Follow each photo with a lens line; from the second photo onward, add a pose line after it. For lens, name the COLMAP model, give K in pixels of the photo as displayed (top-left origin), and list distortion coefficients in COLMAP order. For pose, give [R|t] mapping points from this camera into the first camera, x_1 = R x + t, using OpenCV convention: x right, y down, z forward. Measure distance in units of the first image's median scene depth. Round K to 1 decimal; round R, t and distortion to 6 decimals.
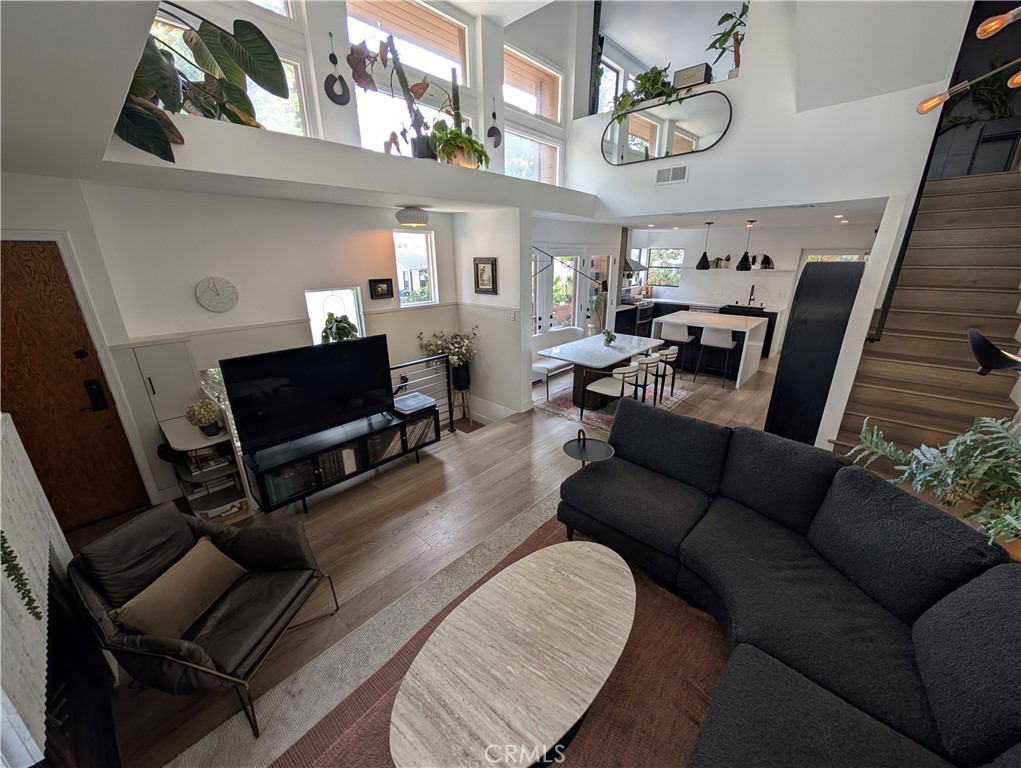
lens RADIAL K [[388.0, 0, 513.0], [0, 388.0, 386.2], [0, 0, 1]] dist [-0.001281, -0.000044]
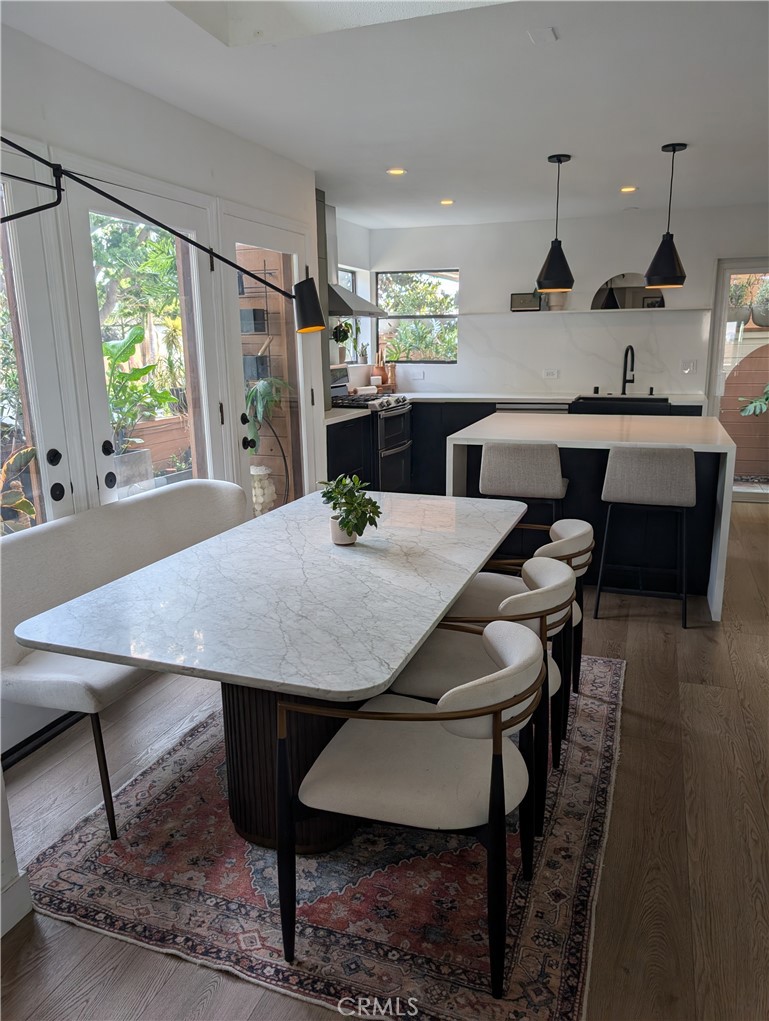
lens RADIAL K [[737.6, 0, 382.3], [0, 737.6, 510.1], [0, 0, 1]] dist [0.023472, 0.000847]
pose [[0.925041, -0.095322, 0.367714, 0.088512], [0.133513, 0.987829, -0.079800, -0.080653], [-0.355632, 0.122913, 0.926509, 0.522488]]
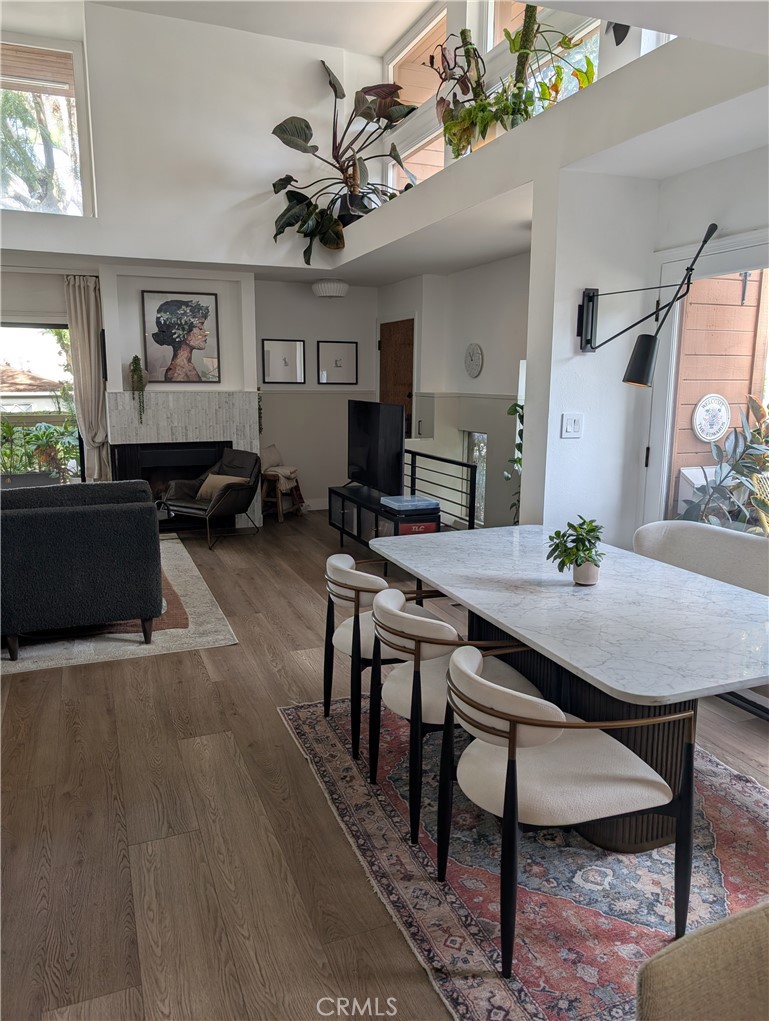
lens RADIAL K [[737.6, 0, 394.4], [0, 737.6, 508.9], [0, 0, 1]] dist [0.023472, 0.000847]
pose [[-0.417055, 0.165662, -0.893656, 0.687203], [-0.295015, 0.905336, 0.305505, -0.249050], [0.859670, 0.391054, -0.328702, 0.972738]]
